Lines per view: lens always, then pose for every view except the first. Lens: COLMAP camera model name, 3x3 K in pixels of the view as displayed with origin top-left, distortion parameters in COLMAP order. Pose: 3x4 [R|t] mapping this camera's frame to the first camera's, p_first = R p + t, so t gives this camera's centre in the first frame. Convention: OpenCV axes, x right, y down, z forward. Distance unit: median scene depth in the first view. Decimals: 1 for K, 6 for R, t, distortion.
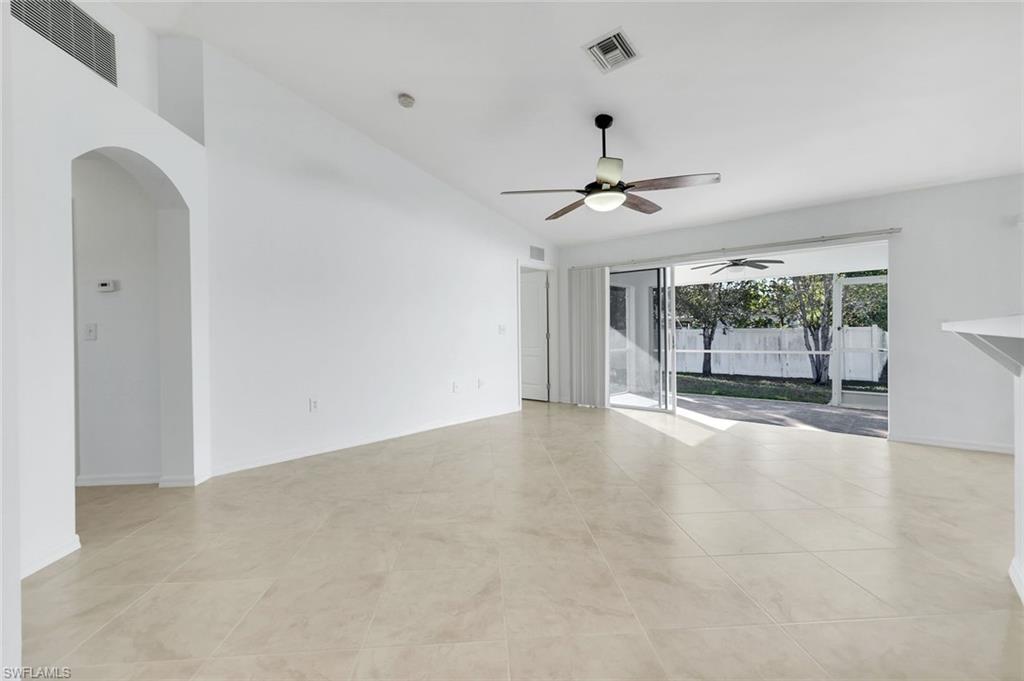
lens RADIAL K [[452.1, 0, 513.5], [0, 452.1, 334.7], [0, 0, 1]] dist [0.002571, -0.000149]
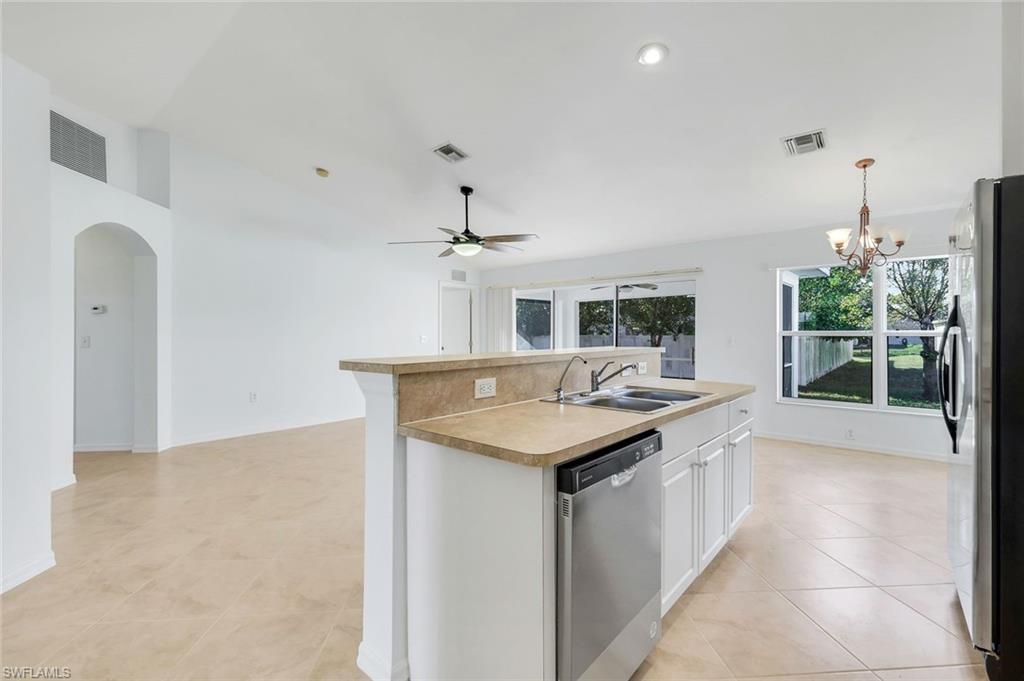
lens RADIAL K [[452.1, 0, 514.2], [0, 452.1, 334.3], [0, 0, 1]] dist [0.002571, -0.000149]
pose [[0.999922, 0.011712, 0.004229, 0.330291], [-0.011696, 0.999925, -0.003634, -0.034538], [-0.004271, 0.003584, 0.999984, -0.348300]]
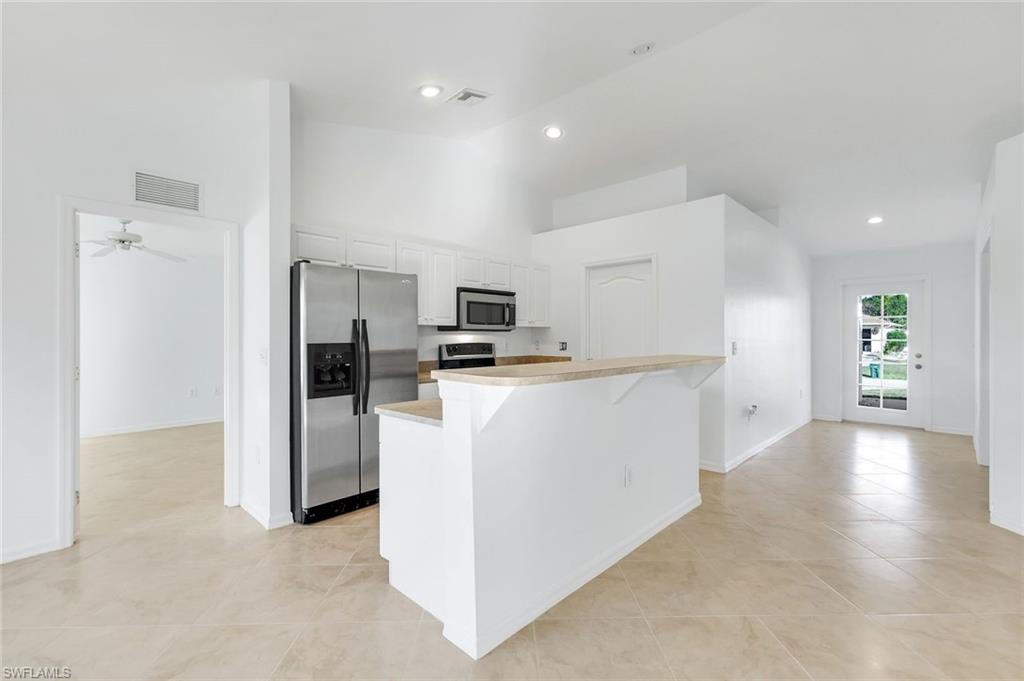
lens RADIAL K [[452.1, 0, 514.5], [0, 452.1, 335.9], [0, 0, 1]] dist [0.002571, -0.000149]
pose [[-0.998584, 0.016570, 0.050561, 0.493247], [0.016778, 0.999852, 0.003707, -0.052183], [-0.050492, 0.004550, -0.998714, 0.955206]]
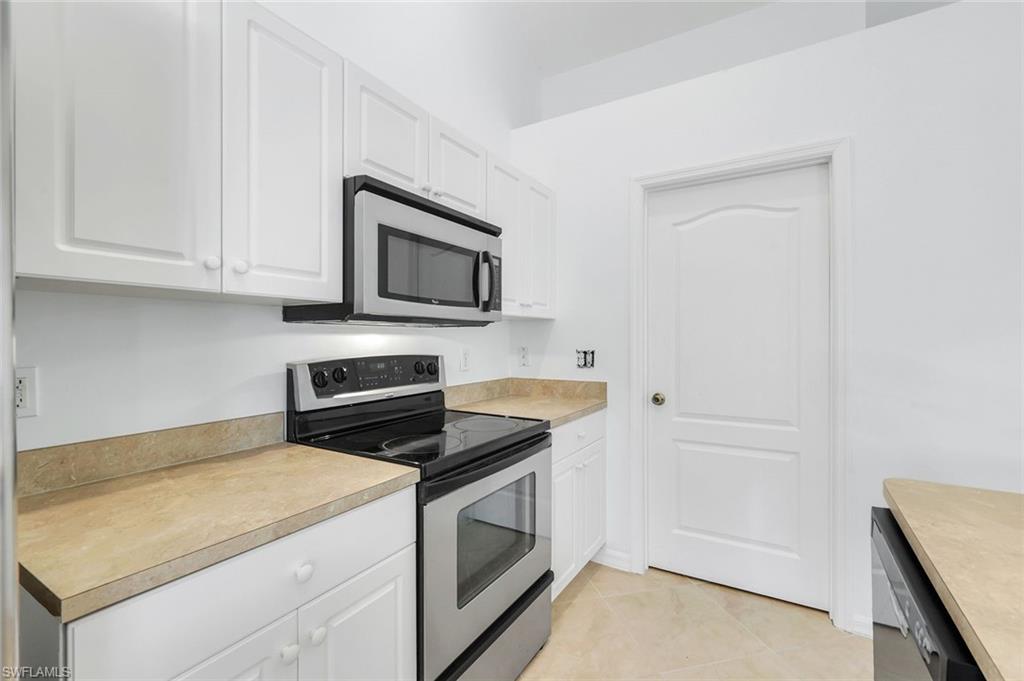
lens RADIAL K [[452.1, 0, 518.1], [0, 452.1, 342.4], [0, 0, 1]] dist [0.002571, -0.000149]
pose [[-0.984357, 0.017208, -0.175345, 0.624719], [0.014402, 0.999747, 0.017265, -0.050006], [0.175598, 0.014470, -0.984356, 0.193498]]
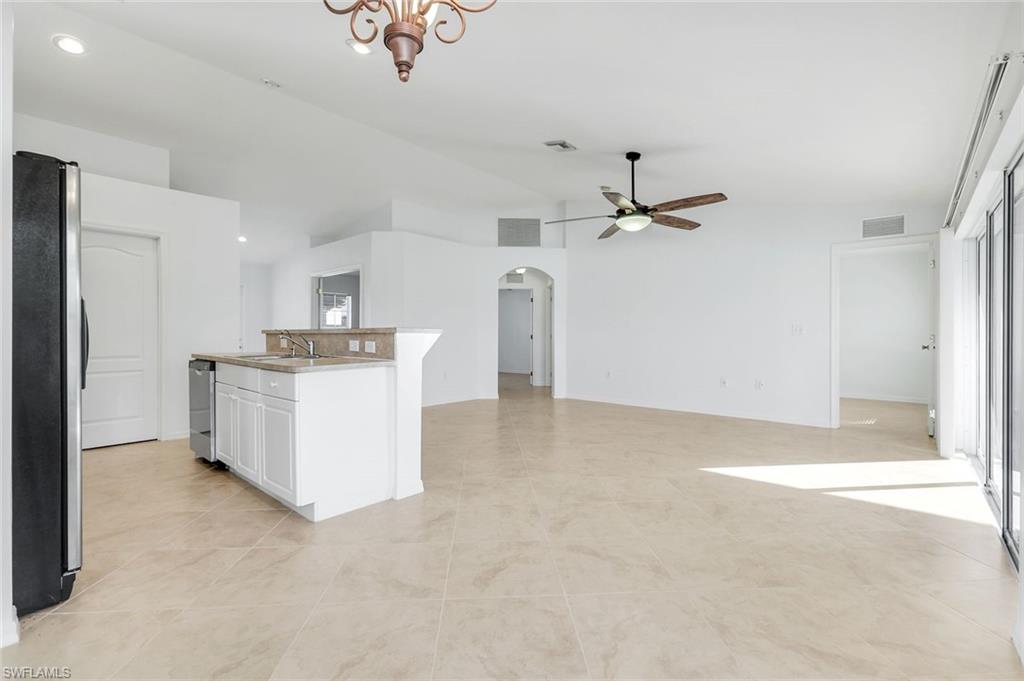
lens RADIAL K [[452.1, 0, 517.7], [0, 452.1, 340.0], [0, 0, 1]] dist [0.002571, -0.000149]
pose [[-0.002319, 0.027873, -0.999609, 1.339737], [0.002290, 0.999609, 0.027868, -0.013386], [0.999995, -0.002225, -0.002382, 0.674058]]
